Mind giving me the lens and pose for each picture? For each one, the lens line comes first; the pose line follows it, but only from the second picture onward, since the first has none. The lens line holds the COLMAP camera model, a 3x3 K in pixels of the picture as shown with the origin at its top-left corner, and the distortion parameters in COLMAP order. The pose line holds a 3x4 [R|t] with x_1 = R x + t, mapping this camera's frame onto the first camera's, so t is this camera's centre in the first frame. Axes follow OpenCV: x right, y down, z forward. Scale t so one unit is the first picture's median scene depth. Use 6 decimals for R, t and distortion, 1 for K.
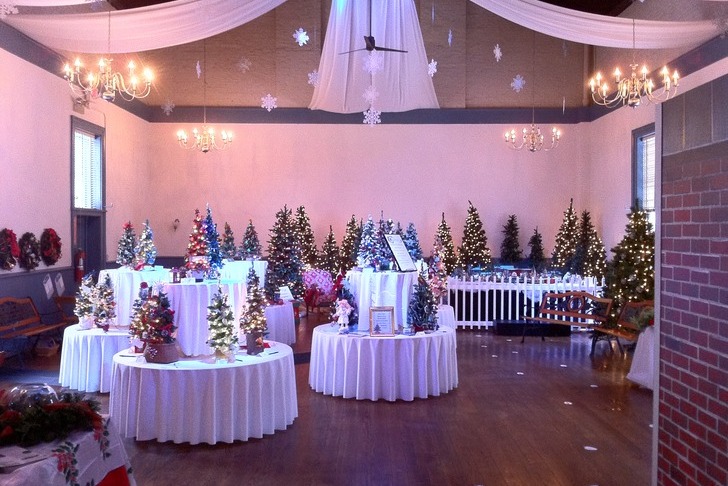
lens RADIAL K [[700.6, 0, 366.5], [0, 700.6, 236.4], [0, 0, 1]] dist [0.109221, -0.267745]
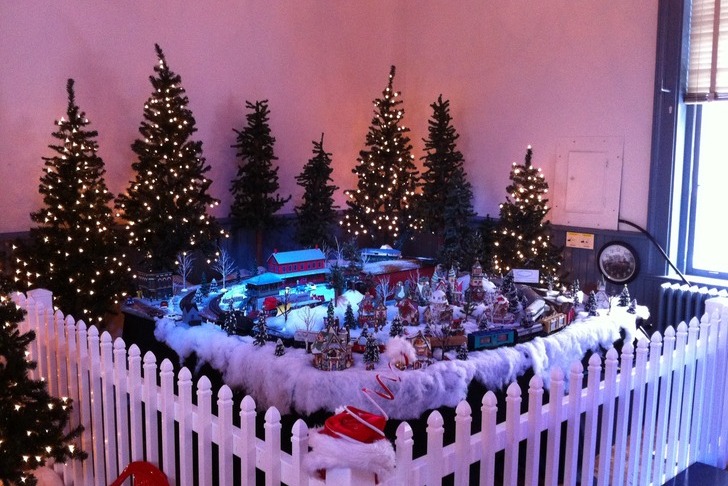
lens RADIAL K [[700.6, 0, 366.5], [0, 700.6, 236.4], [0, 0, 1]] dist [0.109221, -0.267745]
pose [[0.714362, -0.083563, 0.694769, -0.012765], [-0.003517, 0.992403, 0.122977, -0.006036], [-0.699767, -0.090294, 0.708642, 0.712512]]
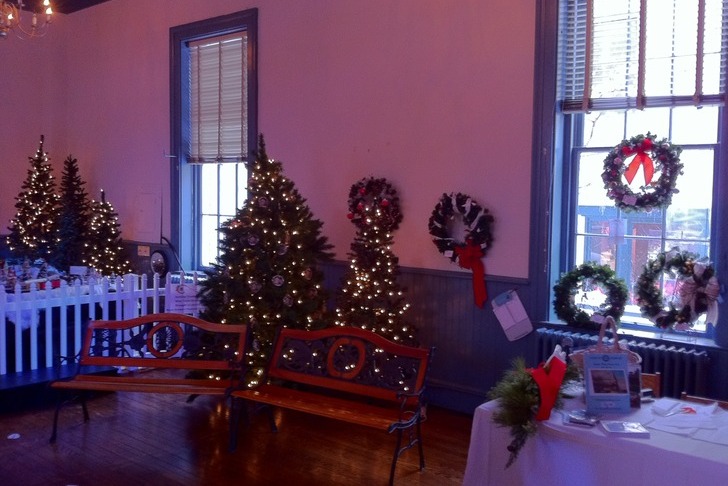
lens RADIAL K [[700.6, 0, 366.5], [0, 700.6, 236.4], [0, 0, 1]] dist [0.109221, -0.267745]
pose [[0.652348, -0.037423, 0.756995, 0.011072], [-0.007702, 0.998401, 0.055995, -0.003766], [-0.757880, -0.042359, 0.651017, 0.394651]]
